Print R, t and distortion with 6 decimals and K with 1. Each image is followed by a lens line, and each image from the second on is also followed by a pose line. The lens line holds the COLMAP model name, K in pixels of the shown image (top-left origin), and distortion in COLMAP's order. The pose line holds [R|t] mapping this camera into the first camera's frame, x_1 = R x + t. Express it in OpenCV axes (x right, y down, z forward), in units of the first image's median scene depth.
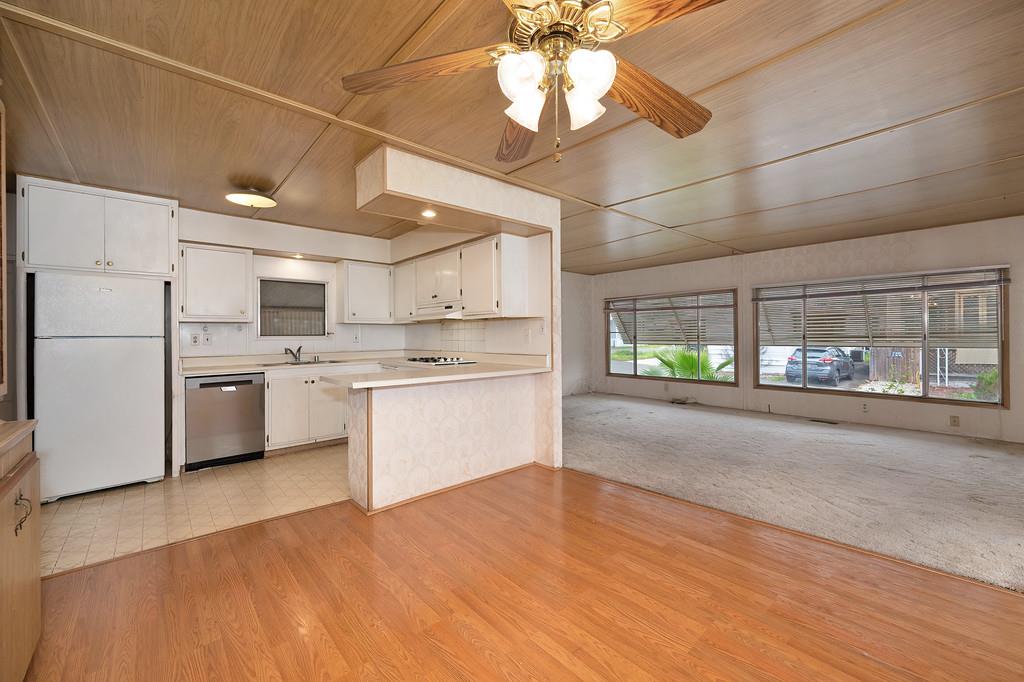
lens RADIAL K [[412.9, 0, 518.5], [0, 412.9, 332.0], [0, 0, 1]] dist [0.000444, -0.000135]
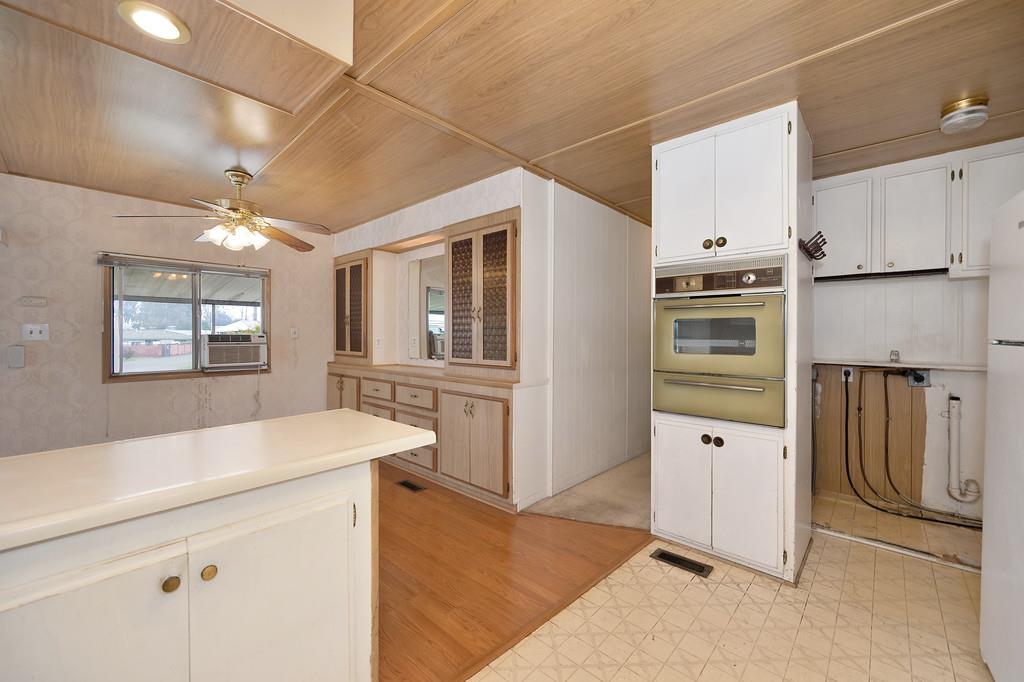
lens RADIAL K [[408.3, 0, 515.3], [0, 408.3, 335.4], [0, 0, 1]] dist [0.000141, 0.000055]
pose [[-0.994667, 0.008915, -0.102752, -0.404340], [0.009096, 0.999958, -0.001299, 0.001196], [0.102736, -0.002227, -0.994706, 1.127206]]
